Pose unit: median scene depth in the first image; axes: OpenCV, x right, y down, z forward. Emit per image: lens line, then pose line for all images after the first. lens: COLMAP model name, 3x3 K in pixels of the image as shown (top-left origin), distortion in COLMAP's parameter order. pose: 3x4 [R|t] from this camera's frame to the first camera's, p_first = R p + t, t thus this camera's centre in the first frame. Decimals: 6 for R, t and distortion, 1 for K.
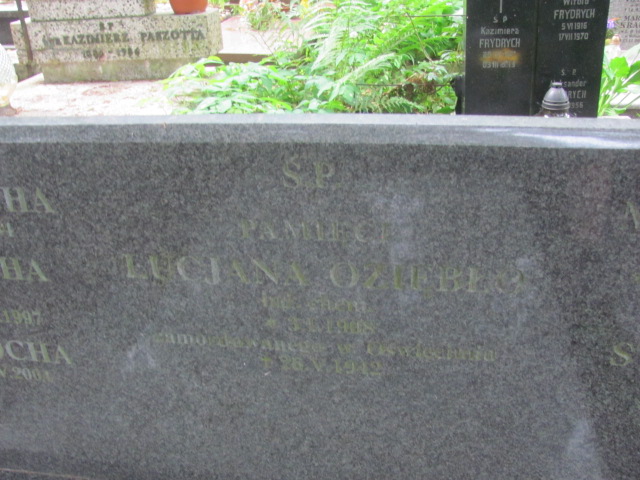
lens RADIAL K [[675.2, 0, 317.4], [0, 675.2, 242.0], [0, 0, 1]] dist [-0.221297, 0.284572]
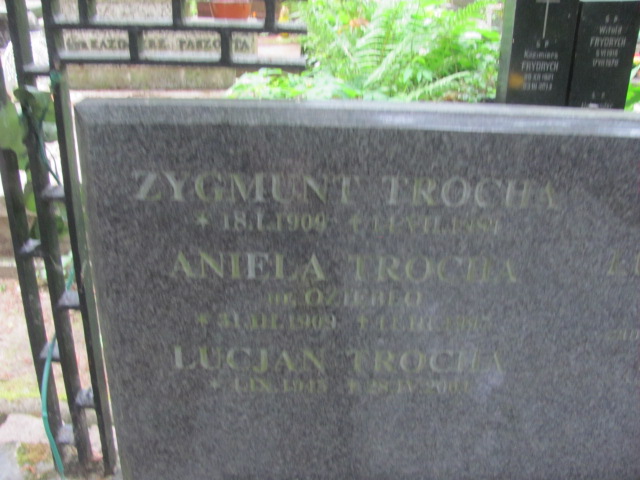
lens RADIAL K [[675.2, 0, 317.4], [0, 675.2, 242.0], [0, 0, 1]] dist [-0.221297, 0.284572]
pose [[0.982640, -0.010107, 0.185245, -0.283963], [0.016260, 0.999364, -0.031724, 0.009106], [-0.184807, 0.034185, 0.982180, 0.036418]]
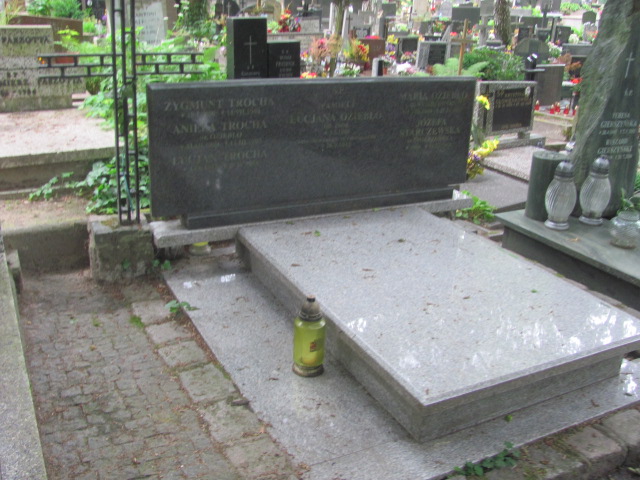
lens RADIAL K [[675.2, 0, 317.4], [0, 675.2, 242.0], [0, 0, 1]] dist [-0.221297, 0.284572]
pose [[0.812102, -0.139442, 0.566610, -0.732120], [0.195411, 0.979949, -0.038912, 0.269956], [-0.549823, 0.142322, 0.823067, -0.624269]]
